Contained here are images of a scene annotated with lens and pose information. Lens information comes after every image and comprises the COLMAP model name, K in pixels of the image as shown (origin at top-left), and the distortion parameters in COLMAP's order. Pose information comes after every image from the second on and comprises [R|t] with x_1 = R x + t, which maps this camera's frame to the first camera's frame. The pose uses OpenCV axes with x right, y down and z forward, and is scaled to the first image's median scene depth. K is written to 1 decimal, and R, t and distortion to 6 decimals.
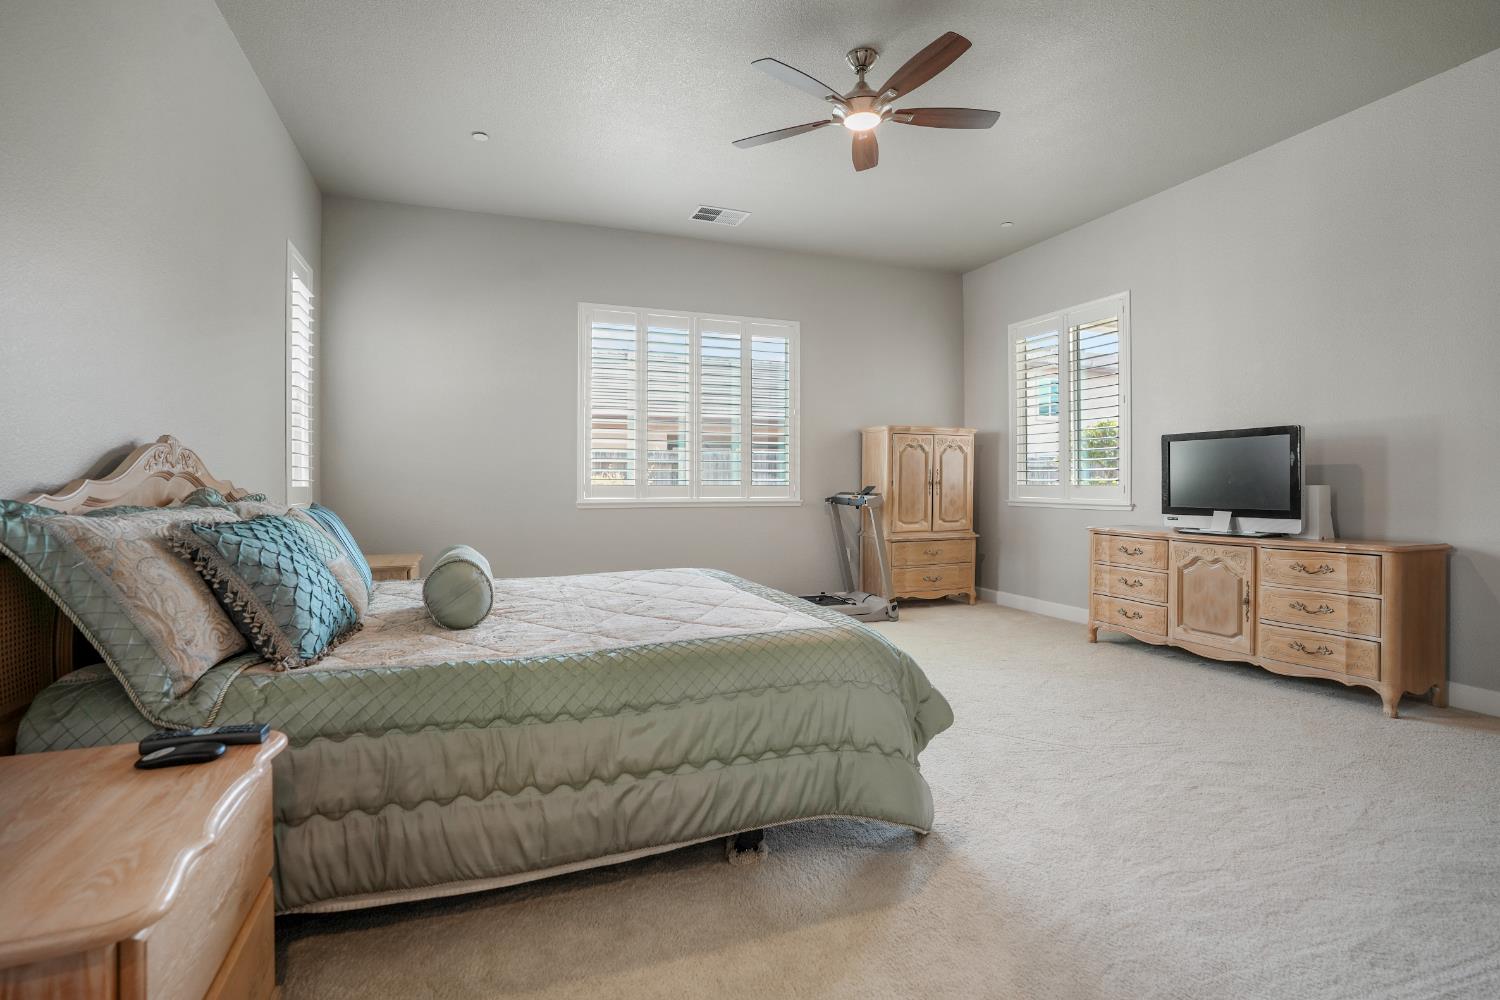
lens RADIAL K [[698.0, 0, 757.1], [0, 698.0, 507.8], [0, 0, 1]] dist [-0.054915, 0.021714]
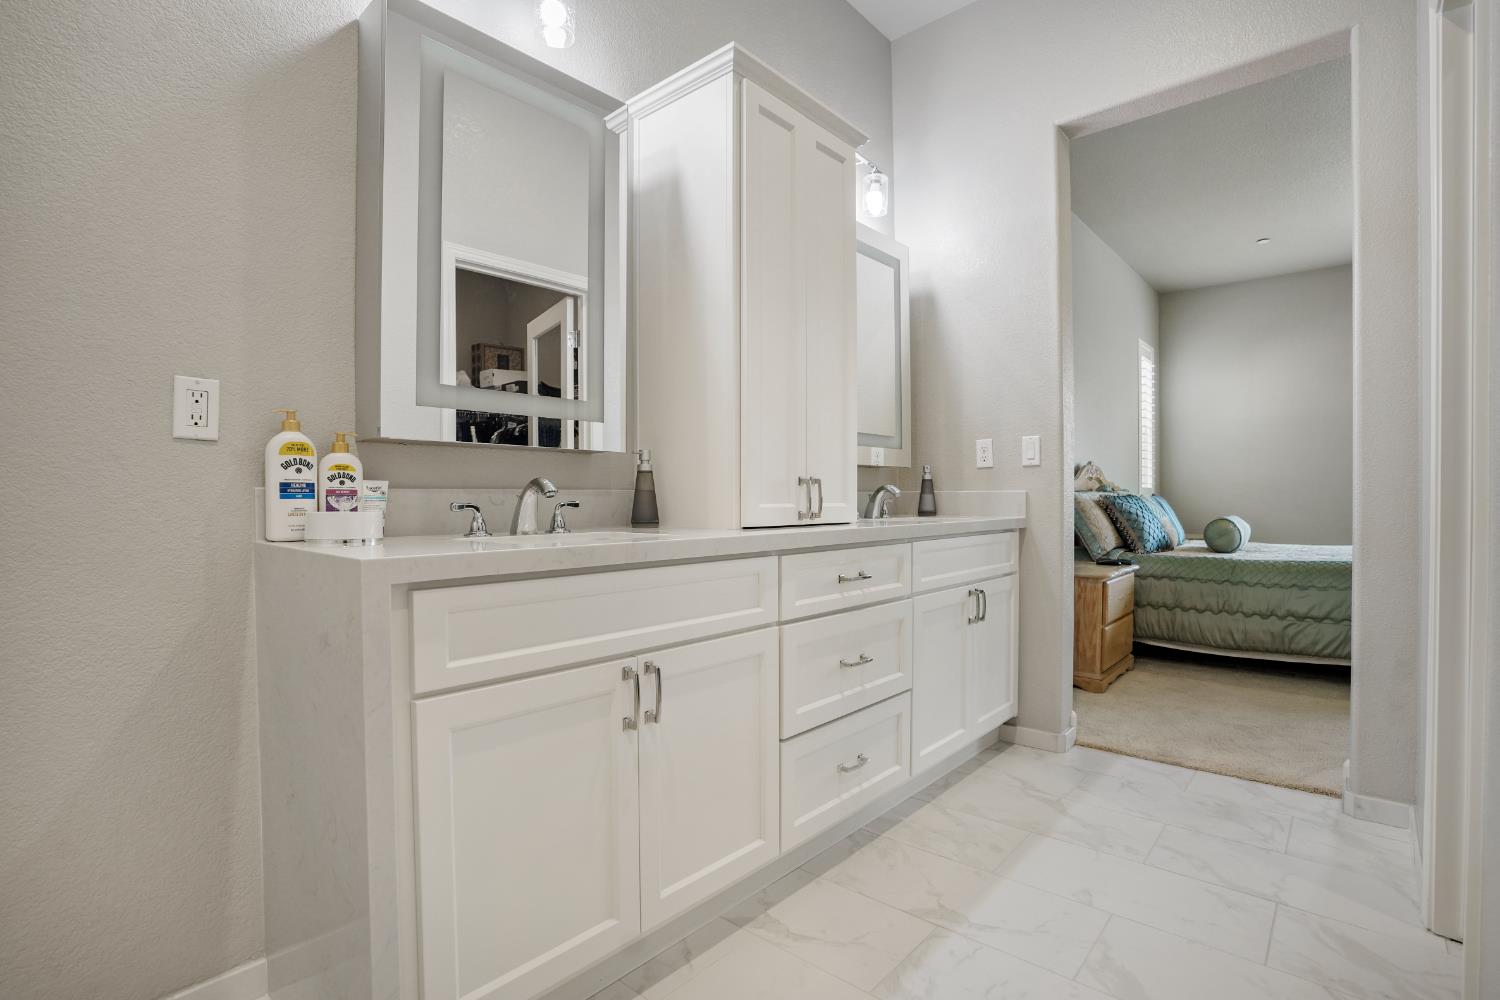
lens RADIAL K [[705.7, 0, 751.5], [0, 705.7, 488.0], [0, 0, 1]] dist [-0.063308, 0.022388]
pose [[0.445936, -0.010097, -0.895008, 0.925506], [-0.028835, 0.999255, -0.025640, 0.098731], [0.894600, 0.037242, 0.445313, -1.372588]]
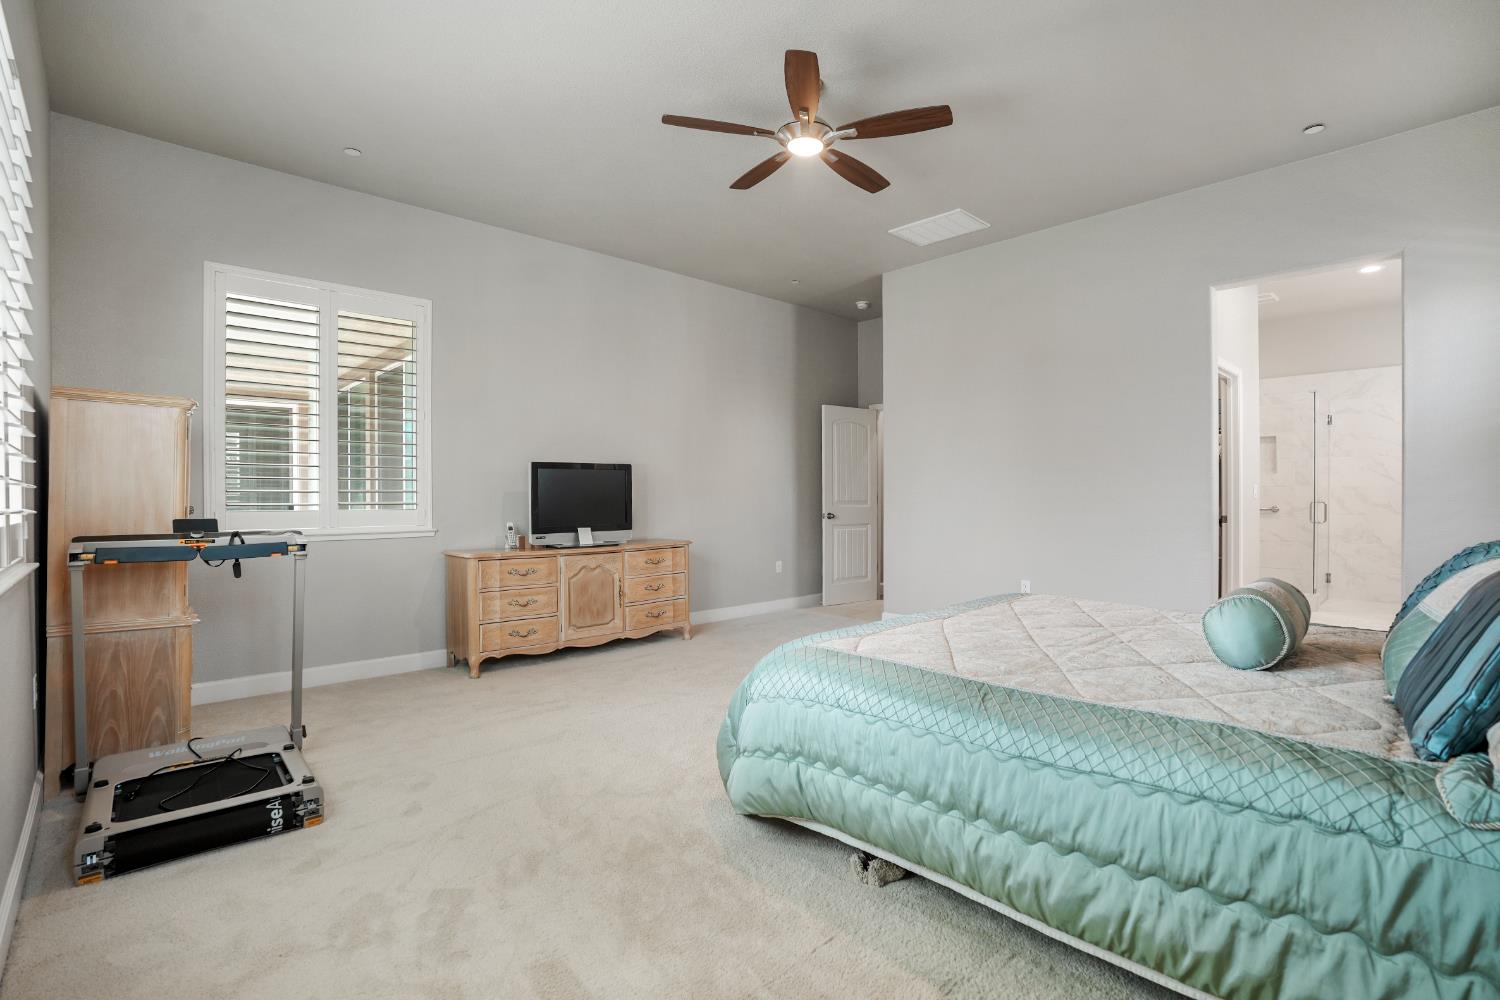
lens RADIAL K [[705.7, 0, 751.5], [0, 705.7, 488.0], [0, 0, 1]] dist [-0.063308, 0.022388]
pose [[-0.343438, 0.008154, 0.939140, -0.725096], [0.036498, 0.999323, 0.004670, -0.071288], [-0.938466, 0.035880, -0.343503, 1.322268]]
